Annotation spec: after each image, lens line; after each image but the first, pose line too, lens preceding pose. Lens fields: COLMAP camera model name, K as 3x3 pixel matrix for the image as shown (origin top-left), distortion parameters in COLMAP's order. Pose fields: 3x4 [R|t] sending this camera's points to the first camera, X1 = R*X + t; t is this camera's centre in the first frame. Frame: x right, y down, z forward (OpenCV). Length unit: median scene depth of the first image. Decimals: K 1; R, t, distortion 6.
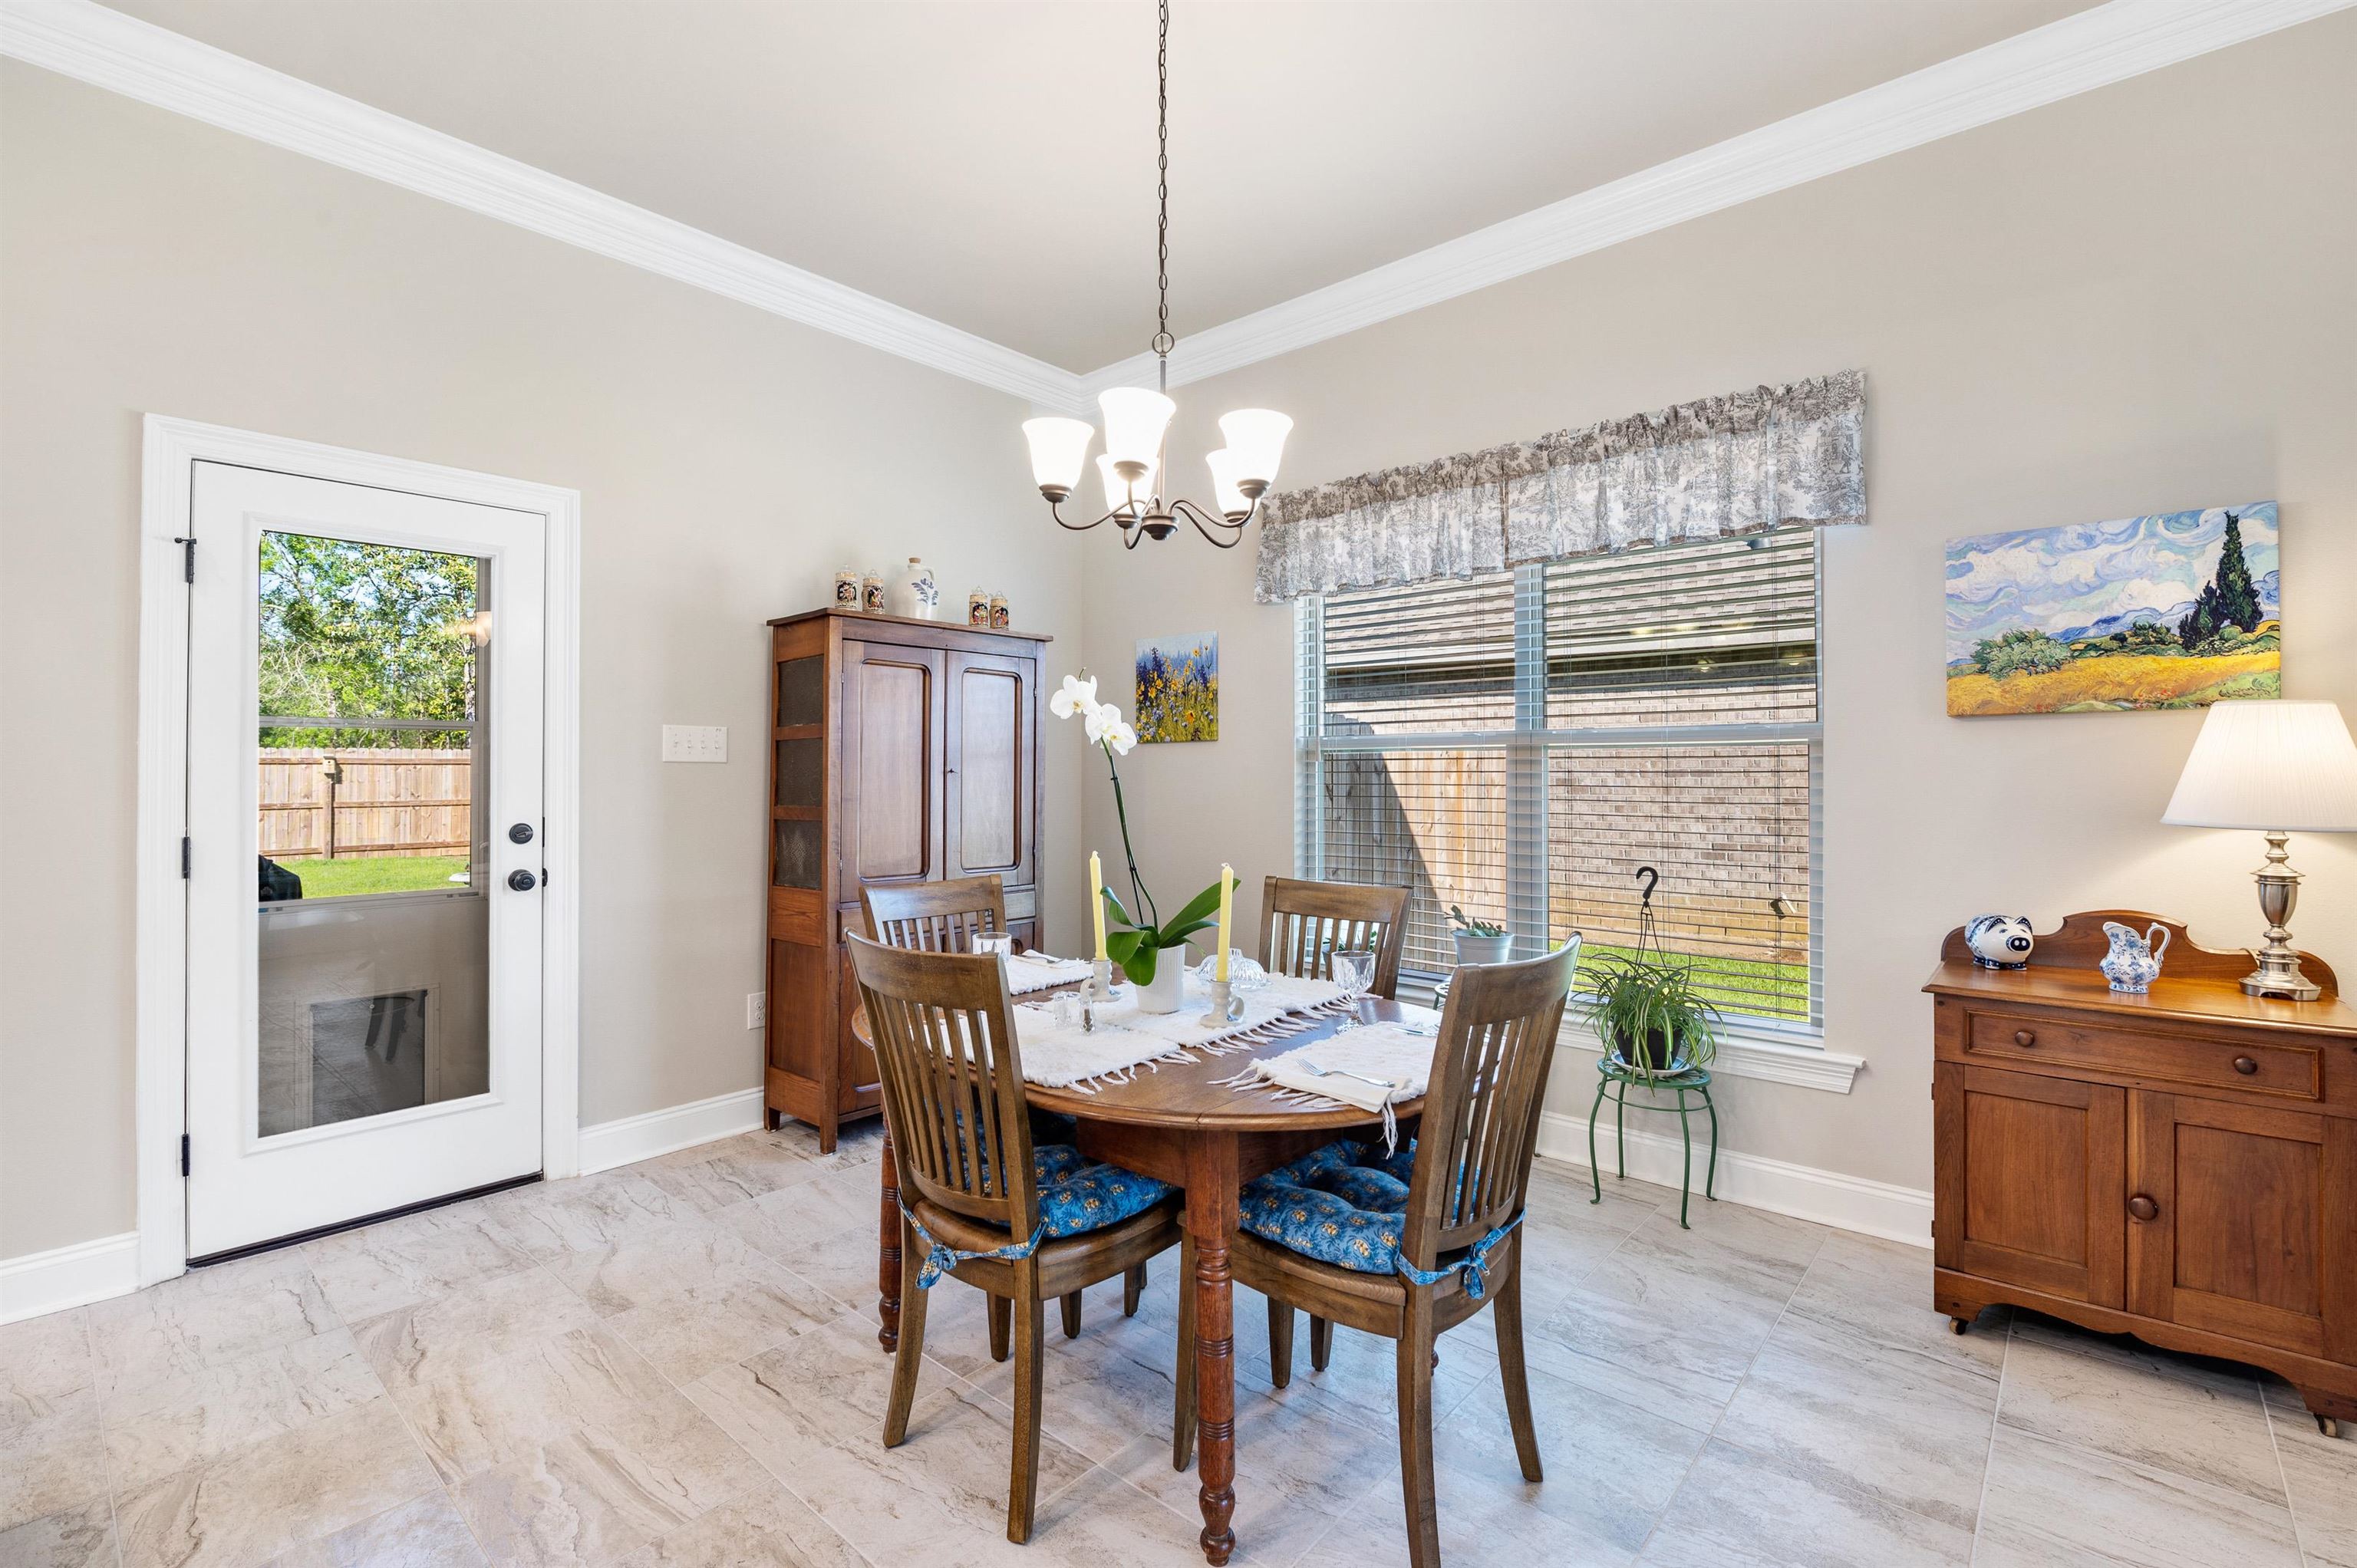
lens RADIAL K [[1044.8, 0, 1177.6], [0, 1044.8, 755.5], [0, 0, 1]] dist [-0.013565, -0.001793]
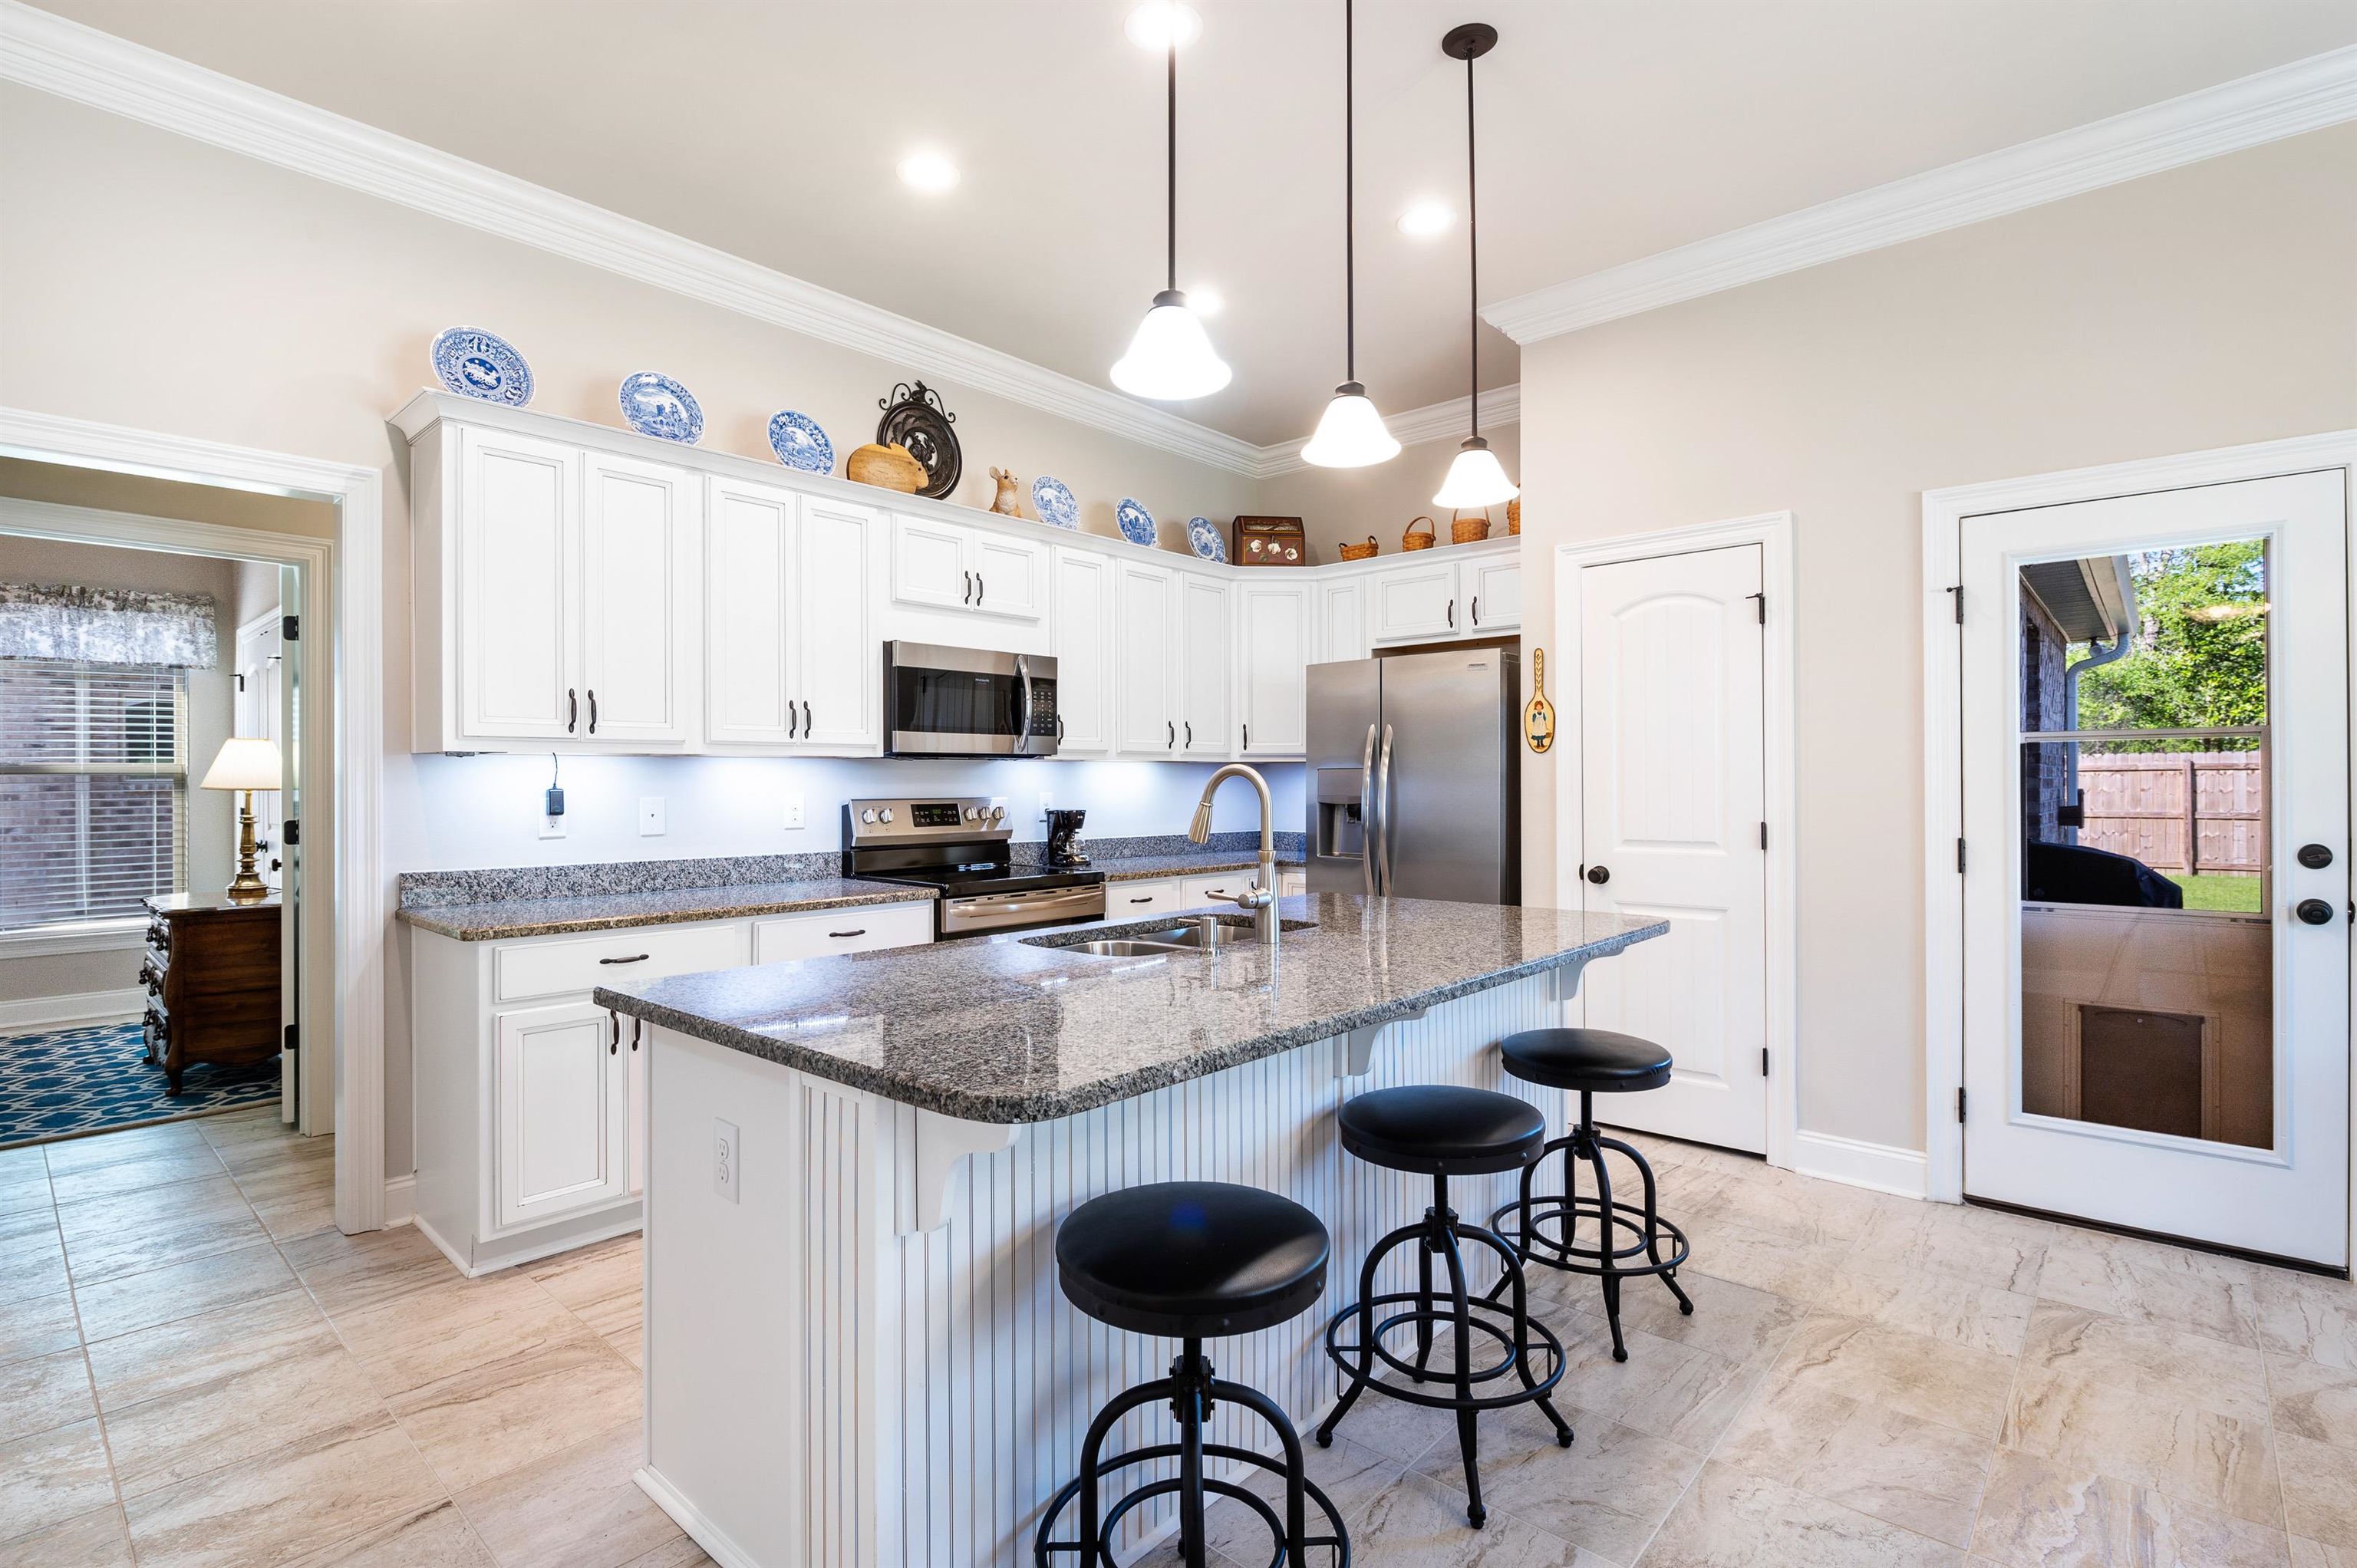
lens RADIAL K [[1112.0, 0, 1178.5], [0, 1112.0, 784.0], [0, 0, 1]] dist [-0.001959, -0.007106]
pose [[-0.007621, 0.003689, -0.999964, 0.319956], [0.018978, 0.999814, 0.003544, -0.004823], [0.999791, -0.018950, -0.007689, 0.108180]]
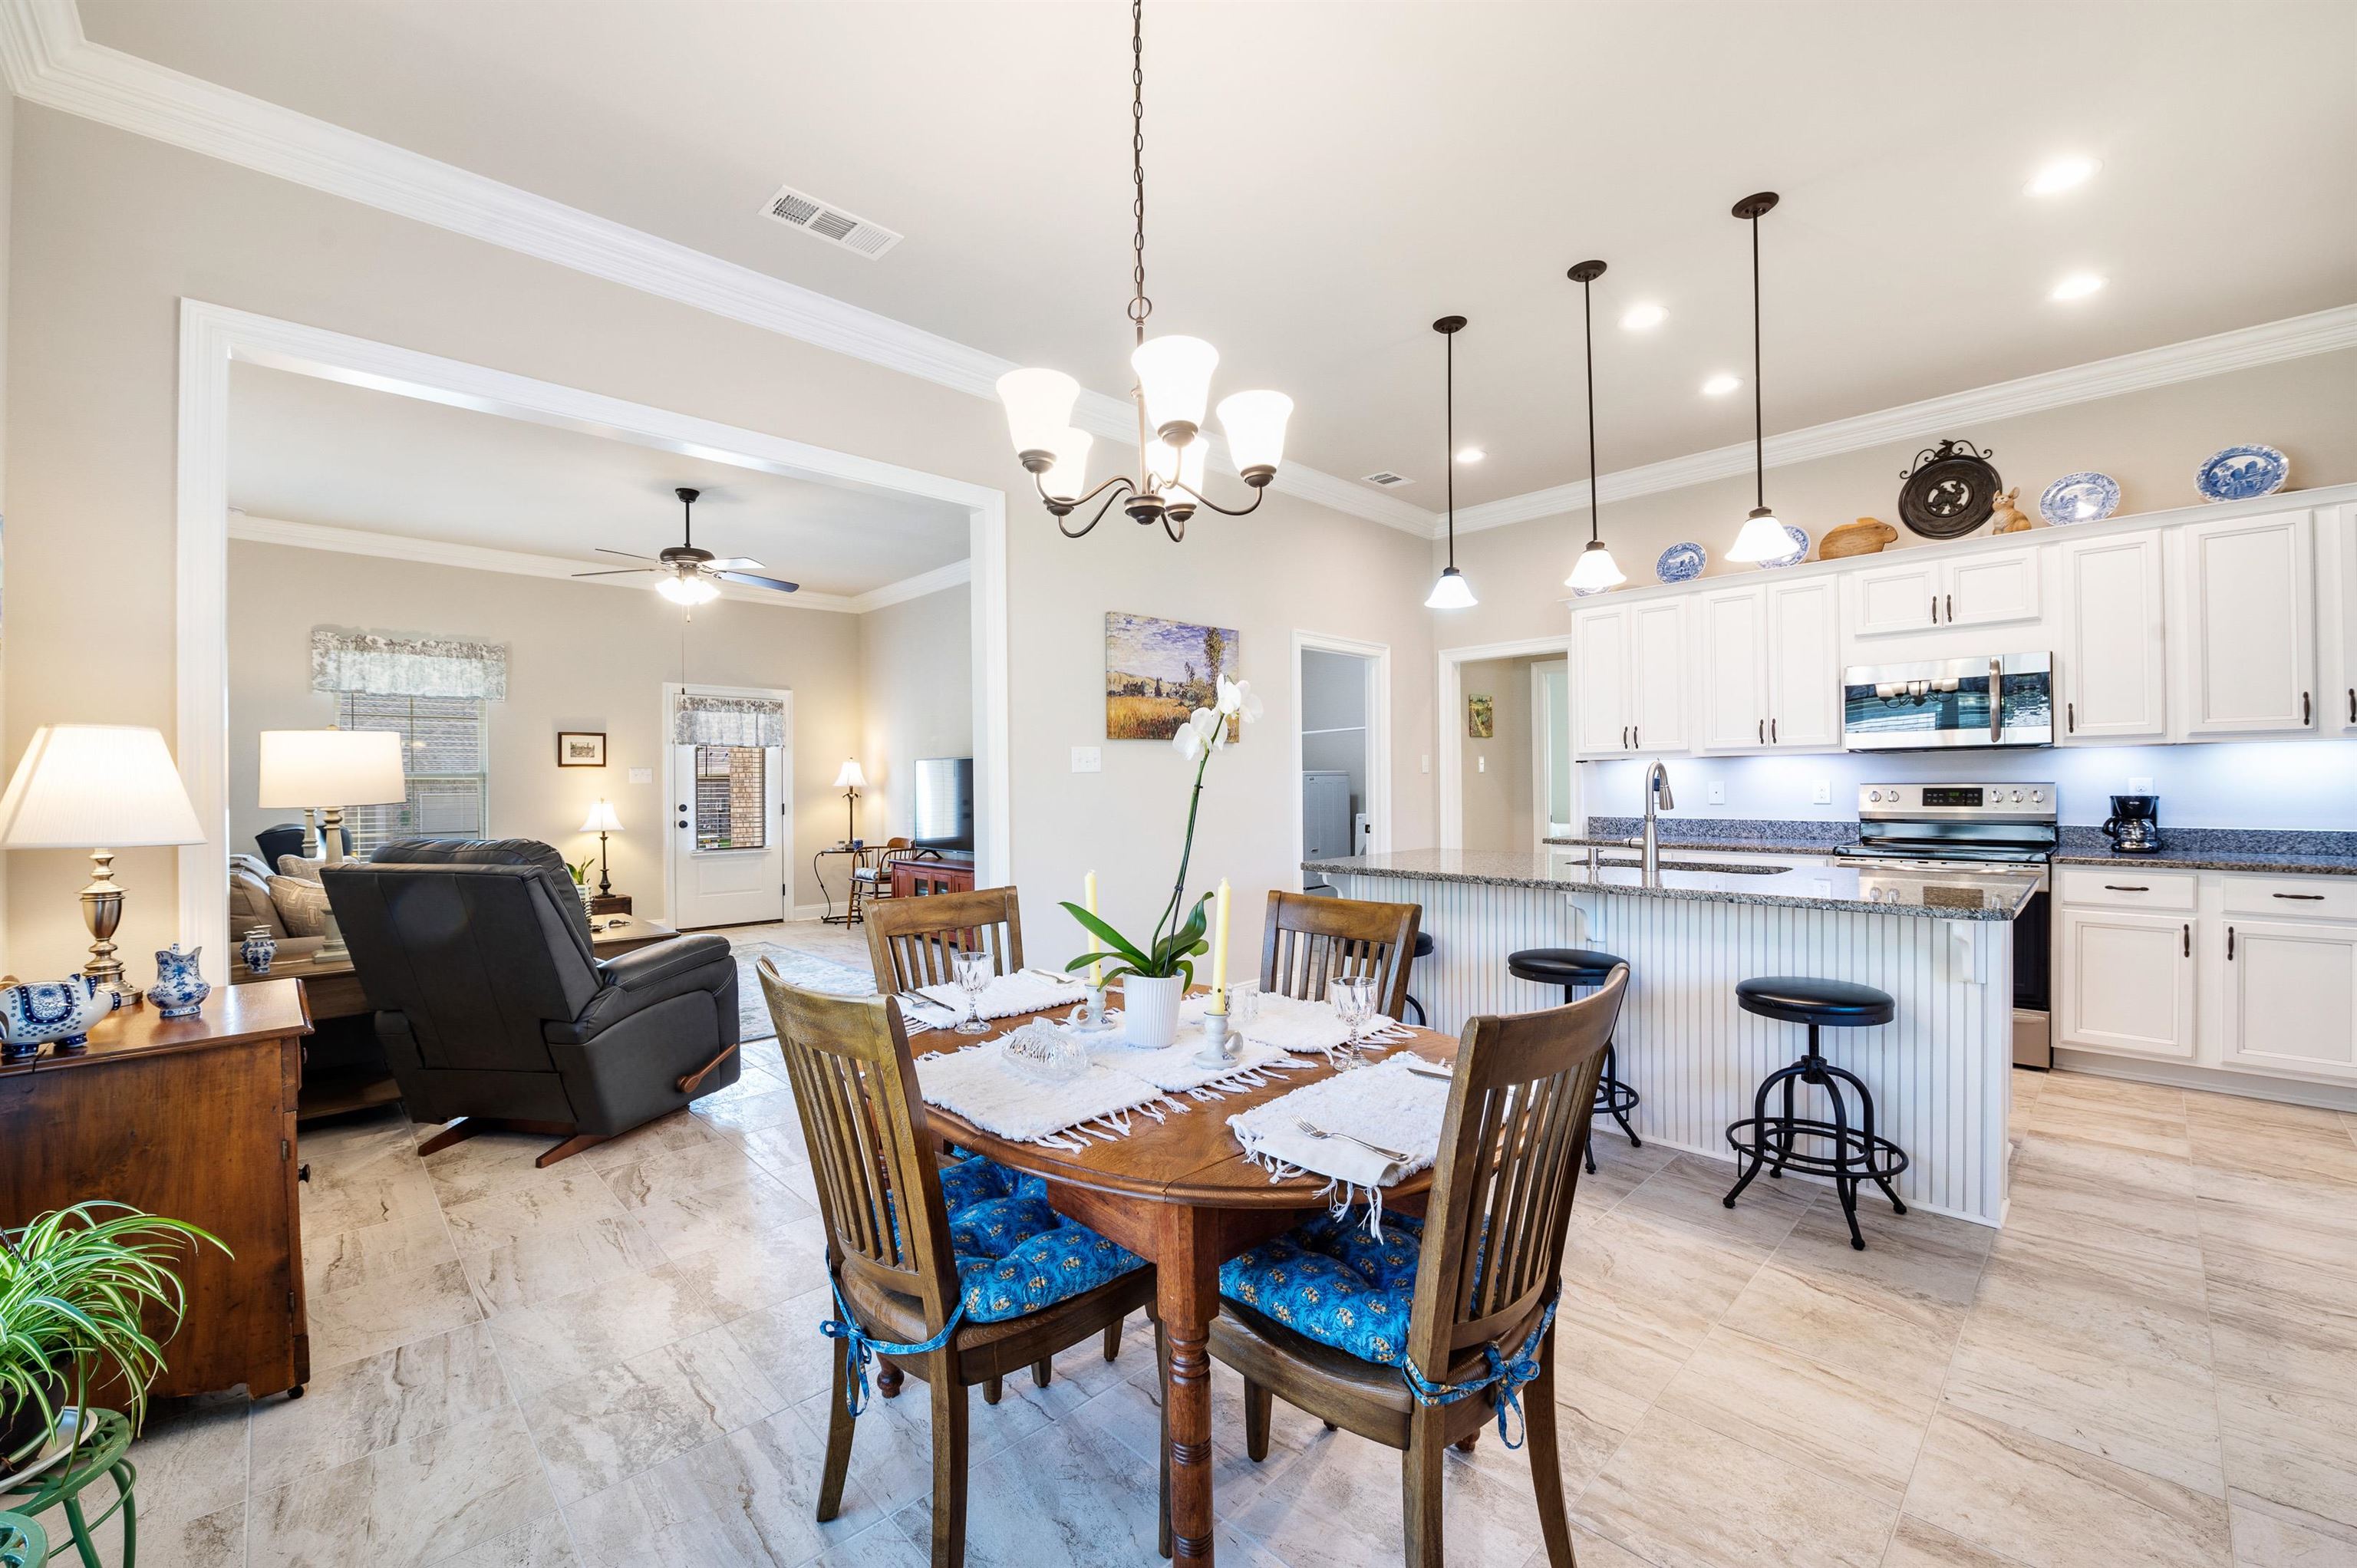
lens RADIAL K [[951.1, 0, 1180.4], [0, 951.1, 776.4], [0, 0, 1]] dist [-0.013913, -0.000098]
pose [[-0.996980, 0.013775, 0.076433, -0.092841], [0.011993, 0.999647, -0.023724, 0.027975], [-0.076733, -0.022735, -0.996792, 1.569536]]
